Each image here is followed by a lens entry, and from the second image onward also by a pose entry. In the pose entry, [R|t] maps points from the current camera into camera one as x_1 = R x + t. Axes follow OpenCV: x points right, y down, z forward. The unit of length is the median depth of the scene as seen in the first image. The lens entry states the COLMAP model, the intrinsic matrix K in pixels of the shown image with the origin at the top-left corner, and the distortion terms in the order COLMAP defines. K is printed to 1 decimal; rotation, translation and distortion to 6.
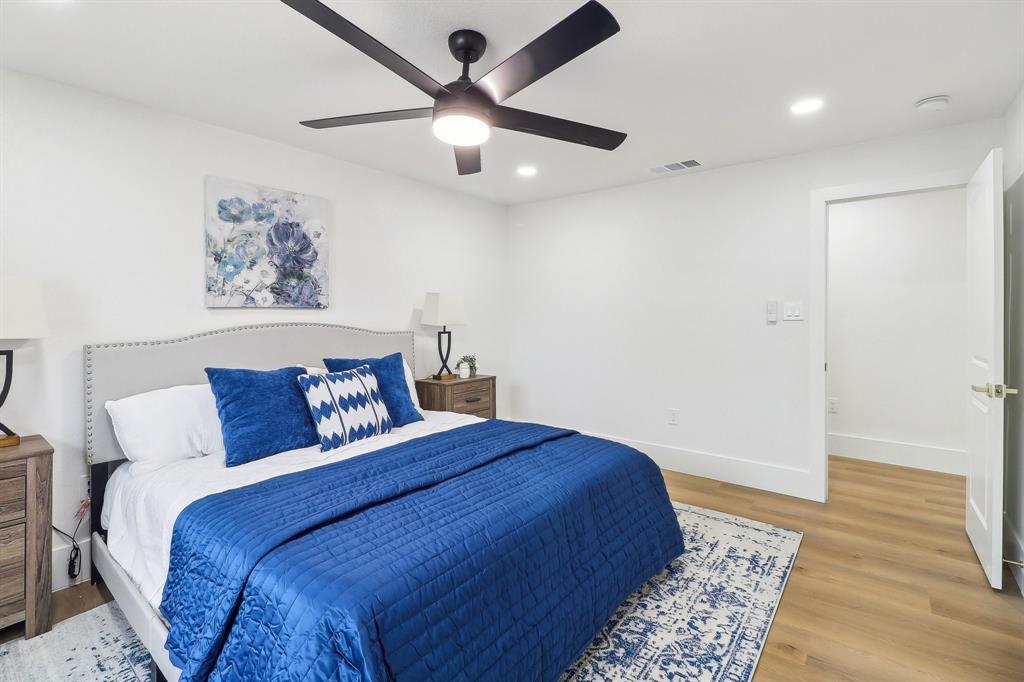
lens RADIAL K [[454.7, 0, 508.9], [0, 454.7, 357.7], [0, 0, 1]] dist [0.002635, 0.000070]
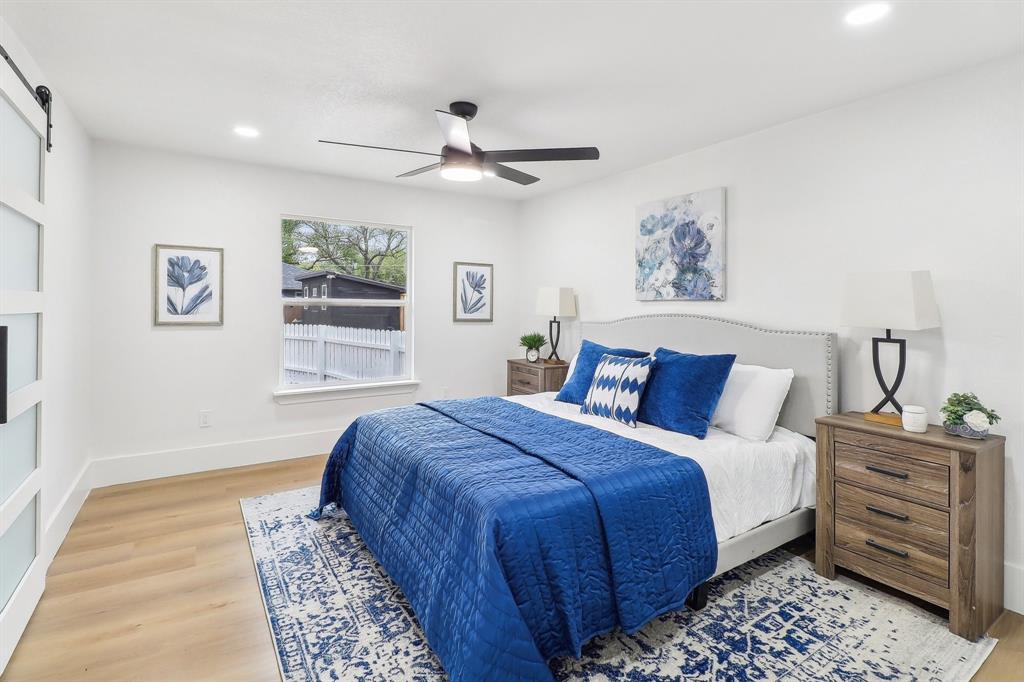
lens RADIAL K [[487.2, 0, 497.0], [0, 487.2, 322.3], [0, 0, 1]] dist [-0.000185, -0.000216]
pose [[-0.316746, 0.032681, -0.947947, 0.844030], [-0.099793, 0.992711, 0.067569, -0.100779], [0.943246, 0.116001, -0.311176, 1.044503]]
